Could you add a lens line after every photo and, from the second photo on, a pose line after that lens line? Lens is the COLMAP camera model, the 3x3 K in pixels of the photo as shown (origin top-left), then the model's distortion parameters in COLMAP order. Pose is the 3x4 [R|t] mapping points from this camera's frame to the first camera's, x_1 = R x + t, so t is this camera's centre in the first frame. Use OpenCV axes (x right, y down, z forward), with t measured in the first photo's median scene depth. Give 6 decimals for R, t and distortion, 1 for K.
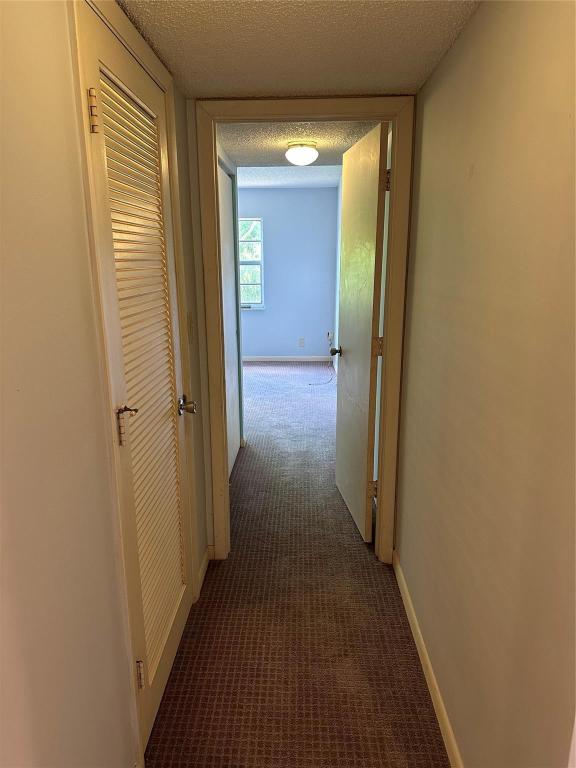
lens RADIAL K [[535.9, 0, 288.0], [0, 535.9, 384.0], [0, 0, 1]] dist [0.108866, -0.149798]
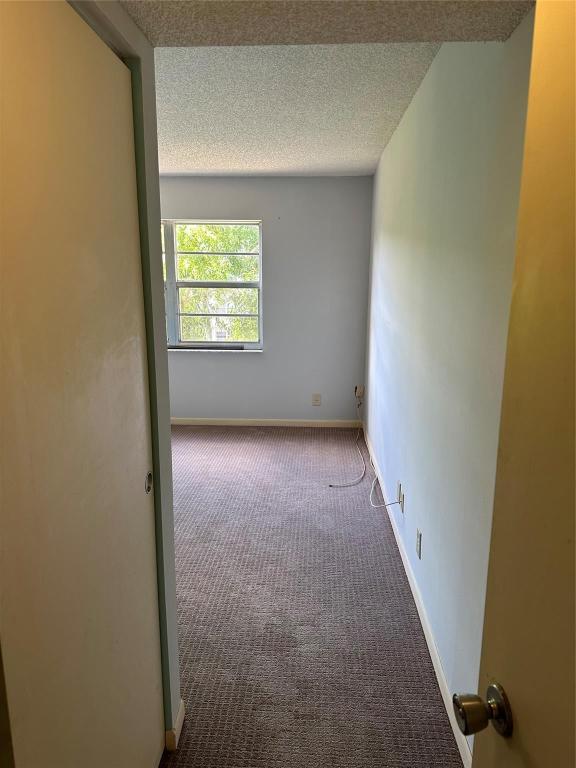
lens RADIAL K [[535.9, 0, 288.0], [0, 535.9, 384.0], [0, 0, 1]] dist [0.108866, -0.149798]
pose [[0.999670, 0.009919, -0.023699, 0.006493], [-0.010620, 0.999504, -0.029639, -0.107243], [0.023393, 0.029881, 0.999280, 0.430955]]
